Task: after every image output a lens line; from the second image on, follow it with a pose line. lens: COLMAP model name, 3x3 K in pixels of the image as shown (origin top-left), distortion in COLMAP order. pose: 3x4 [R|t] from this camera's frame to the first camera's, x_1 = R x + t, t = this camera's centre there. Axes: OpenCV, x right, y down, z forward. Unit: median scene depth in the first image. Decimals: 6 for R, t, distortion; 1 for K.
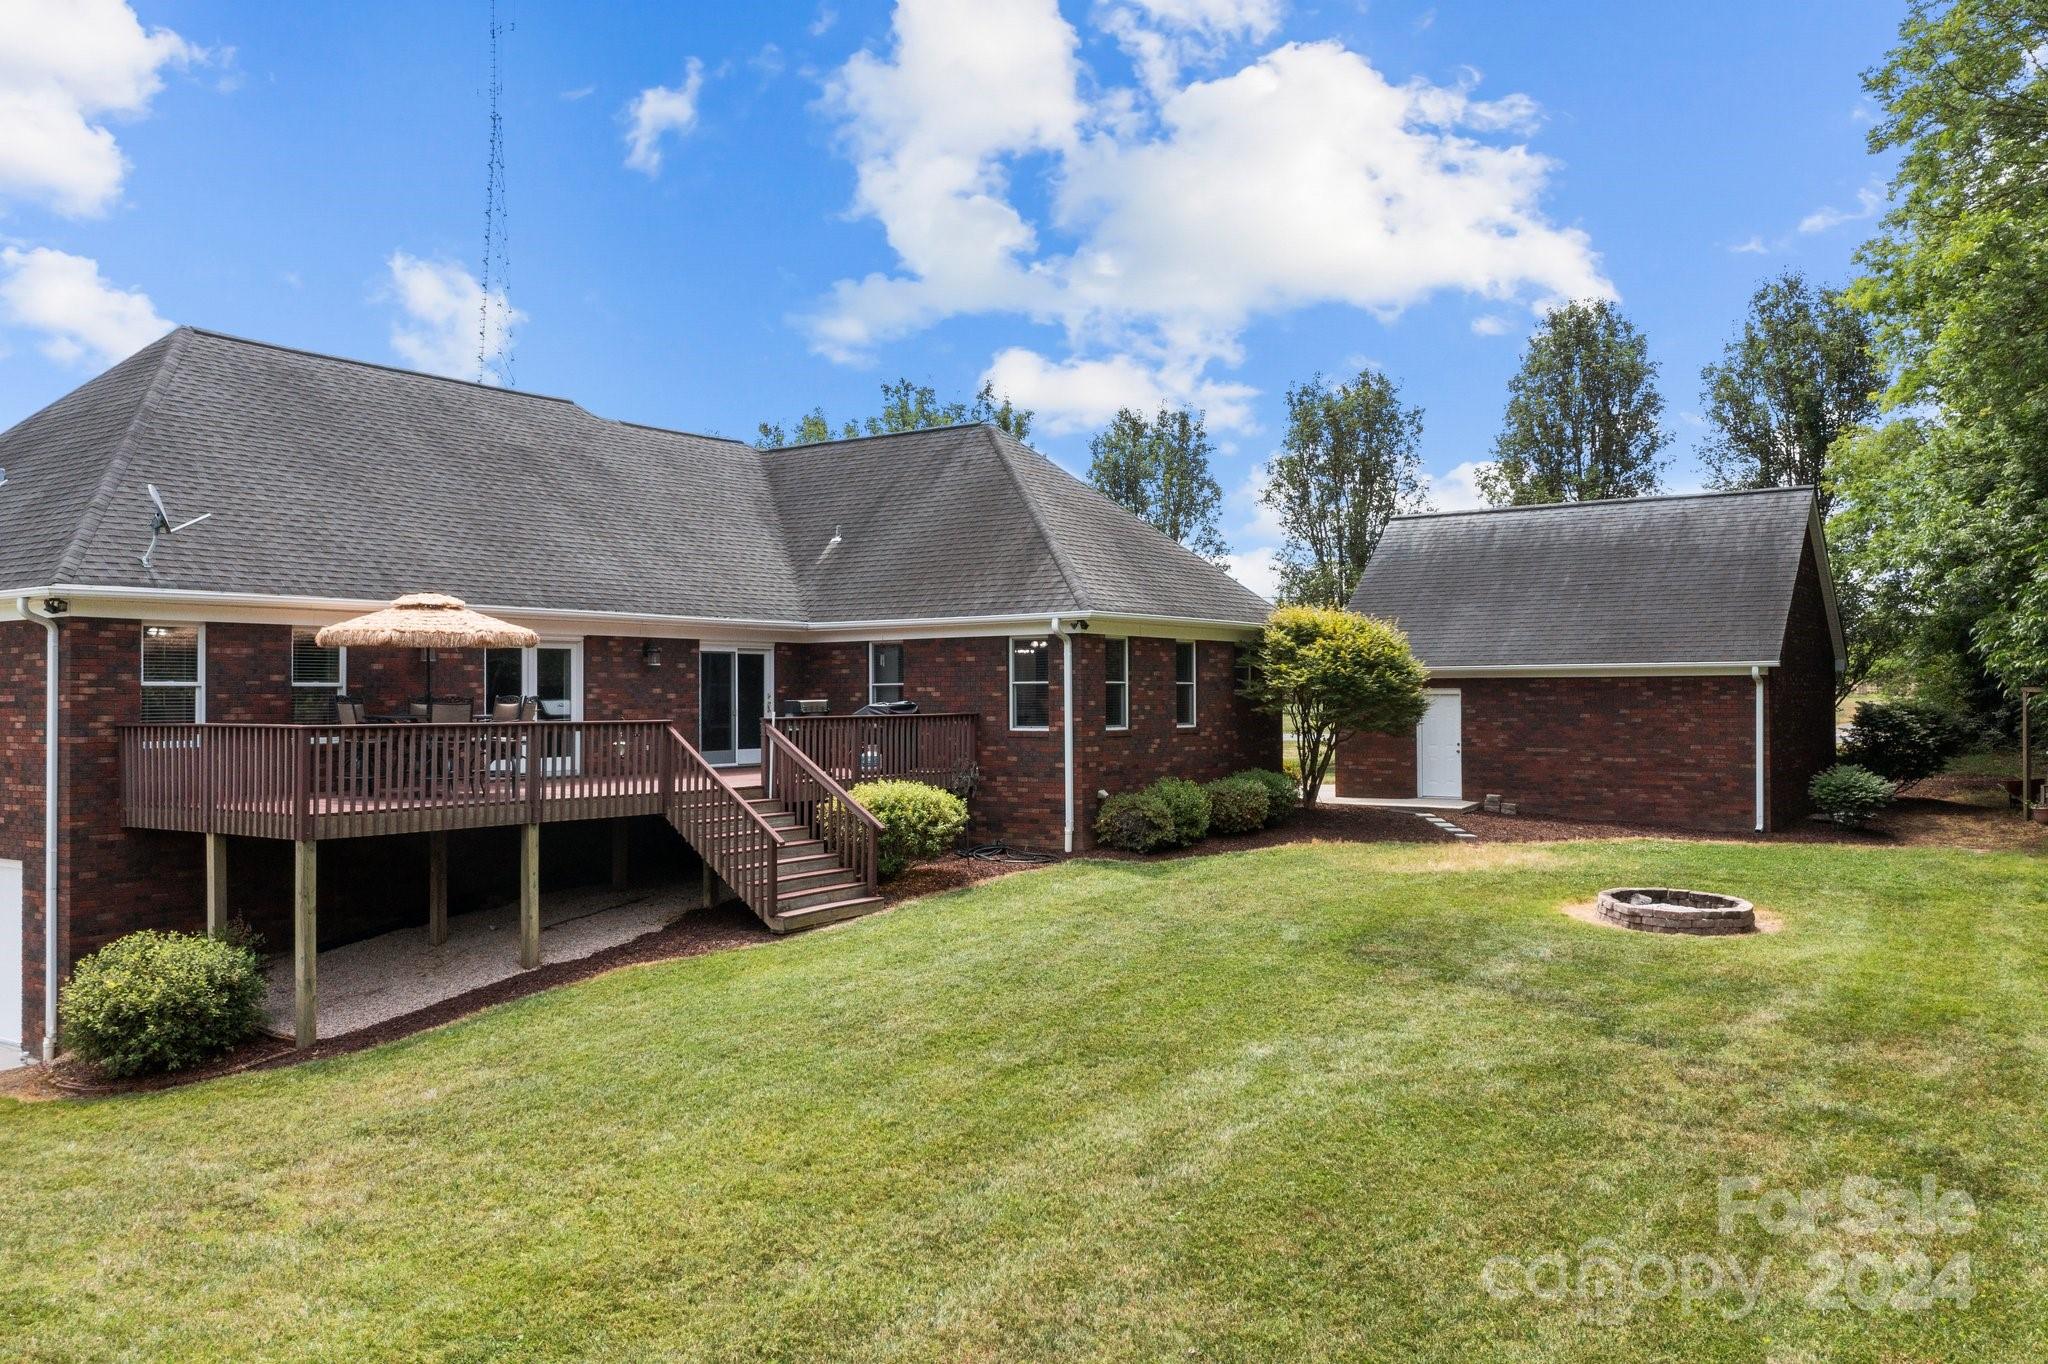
lens RADIAL K [[1639.5, 0, 1014.5], [0, 1639.5, 661.0], [0, 0, 1]] dist [-0.003549, 0.001960]
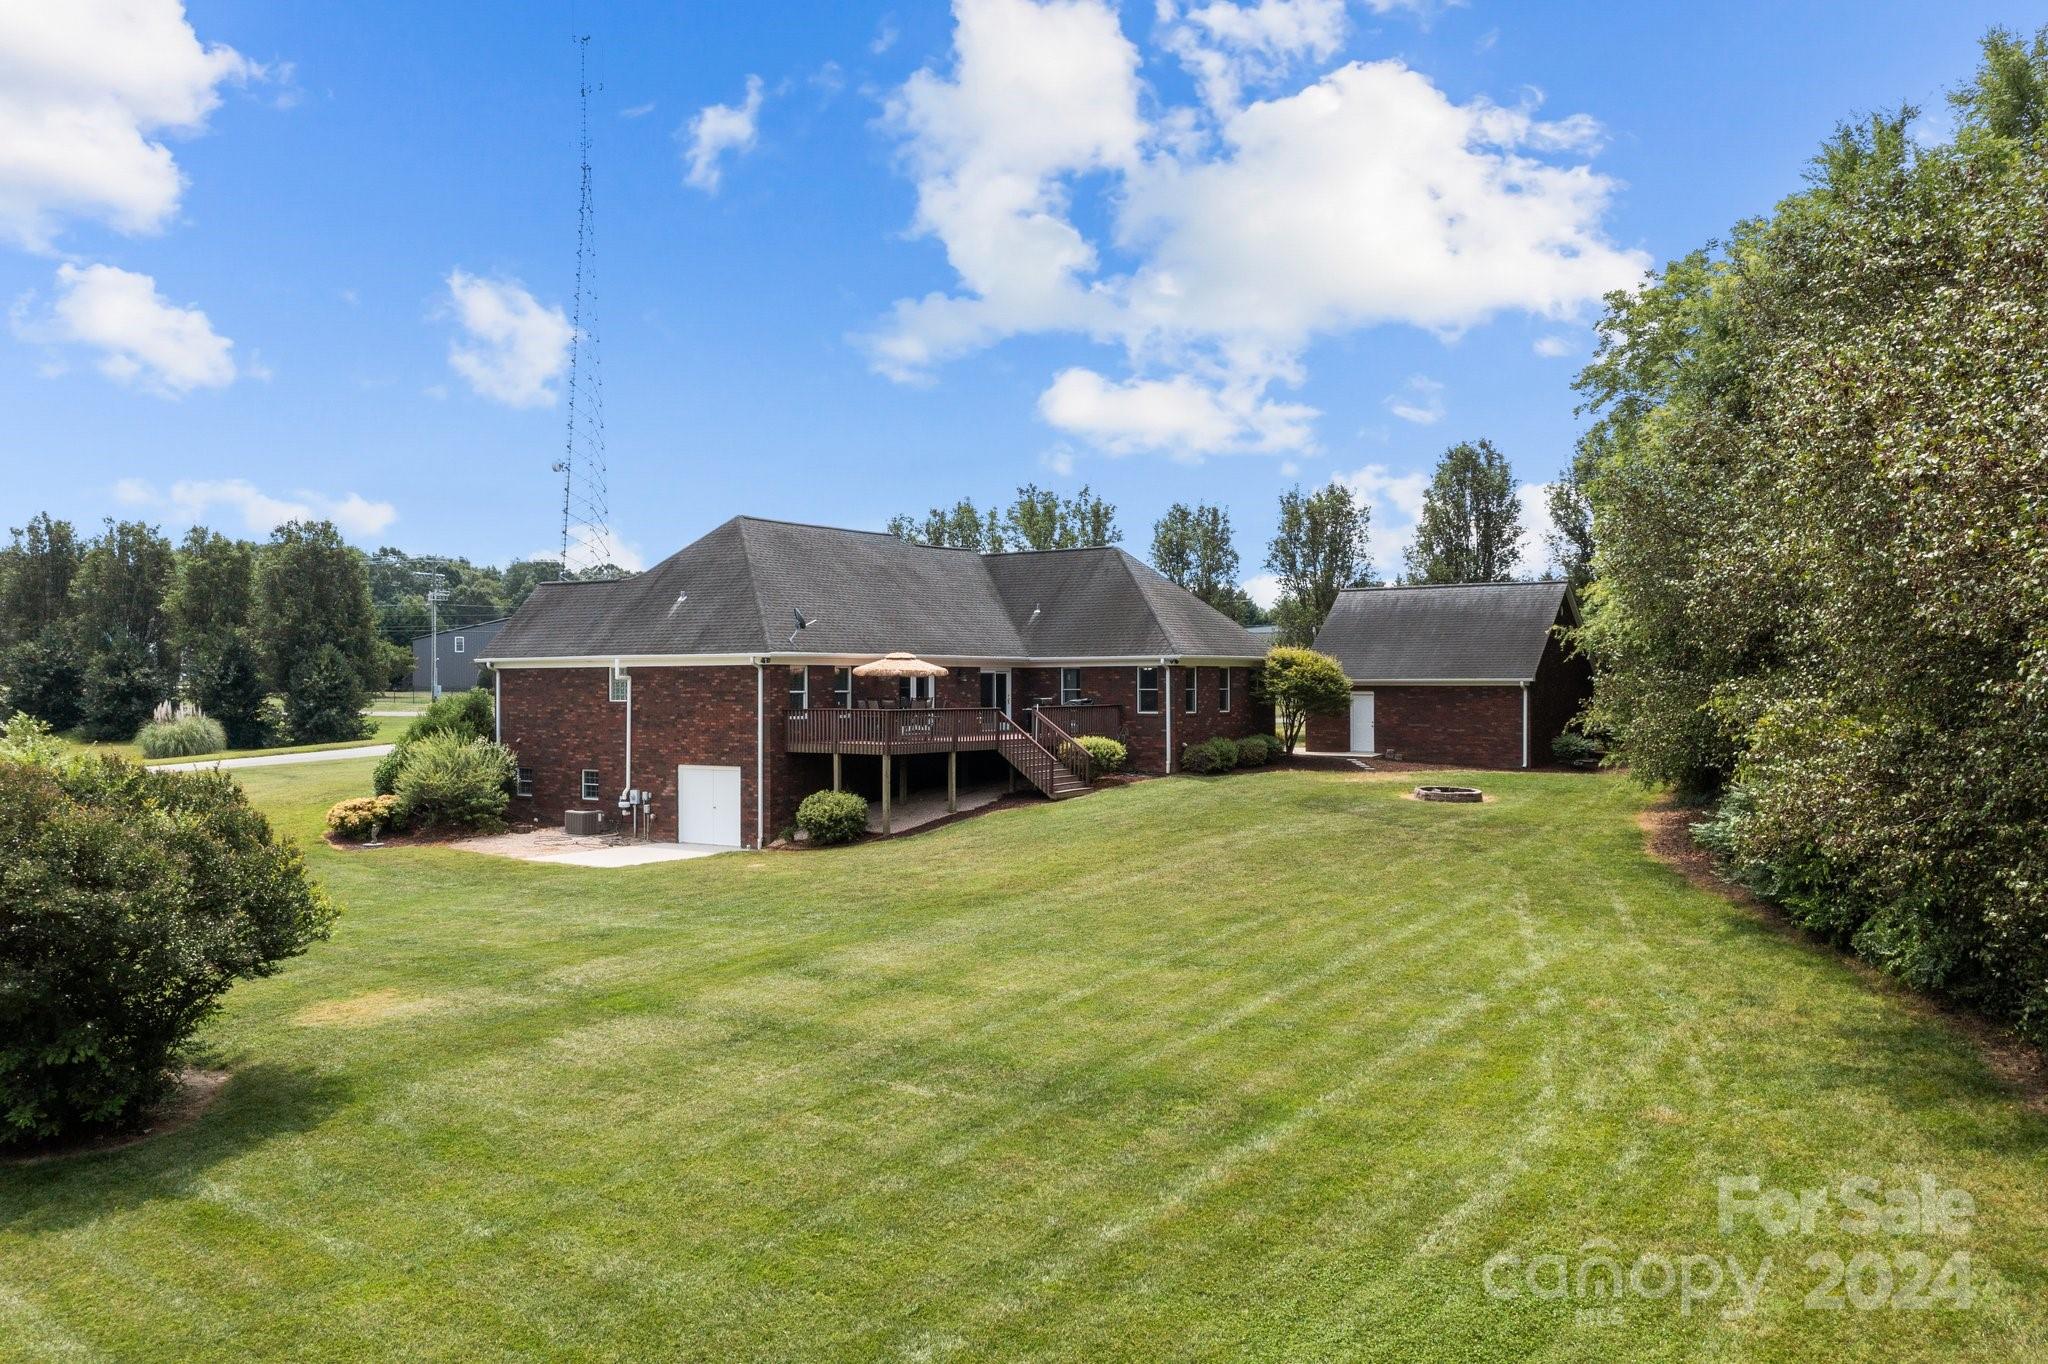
lens RADIAL K [[1639.5, 0, 1014.5], [0, 1639.5, 661.0], [0, 0, 1]] dist [-0.003549, 0.001960]
pose [[0.999991, 0.002943, -0.003185, -0.146029], [-0.002916, 0.999959, 0.008520, -0.037772], [0.003209, -0.008511, 0.999959, -0.994398]]
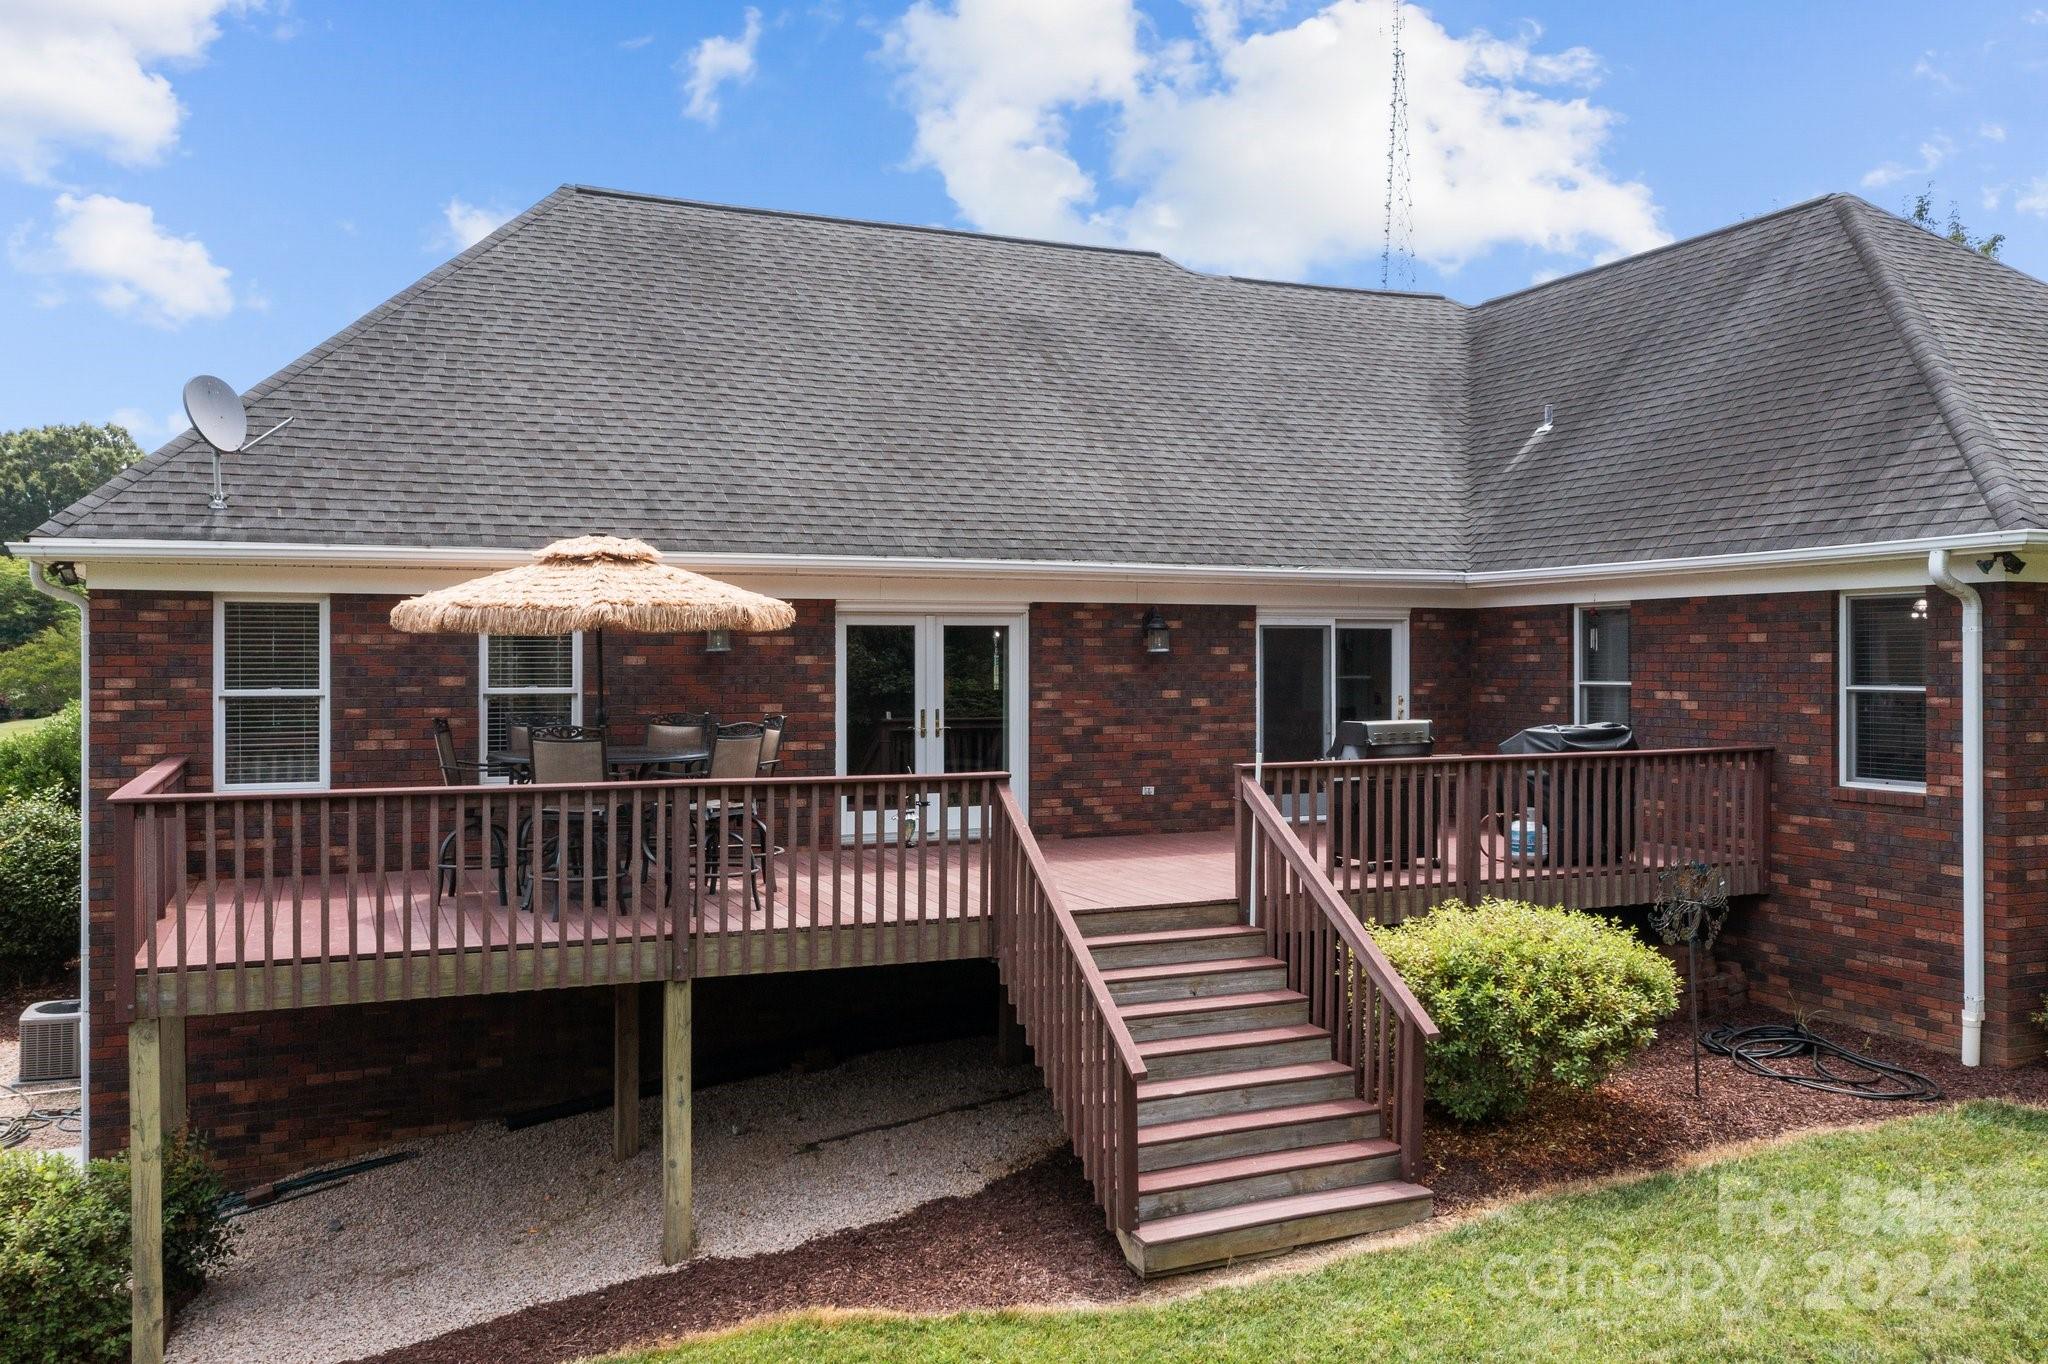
lens RADIAL K [[1639.5, 0, 1014.5], [0, 1639.5, 661.0], [0, 0, 1]] dist [-0.003549, 0.001960]
pose [[0.846698, 0.005098, -0.532050, 0.047673], [0.008728, 0.999686, 0.023468, -0.007925], [0.532003, -0.024515, 0.846388, 0.461082]]
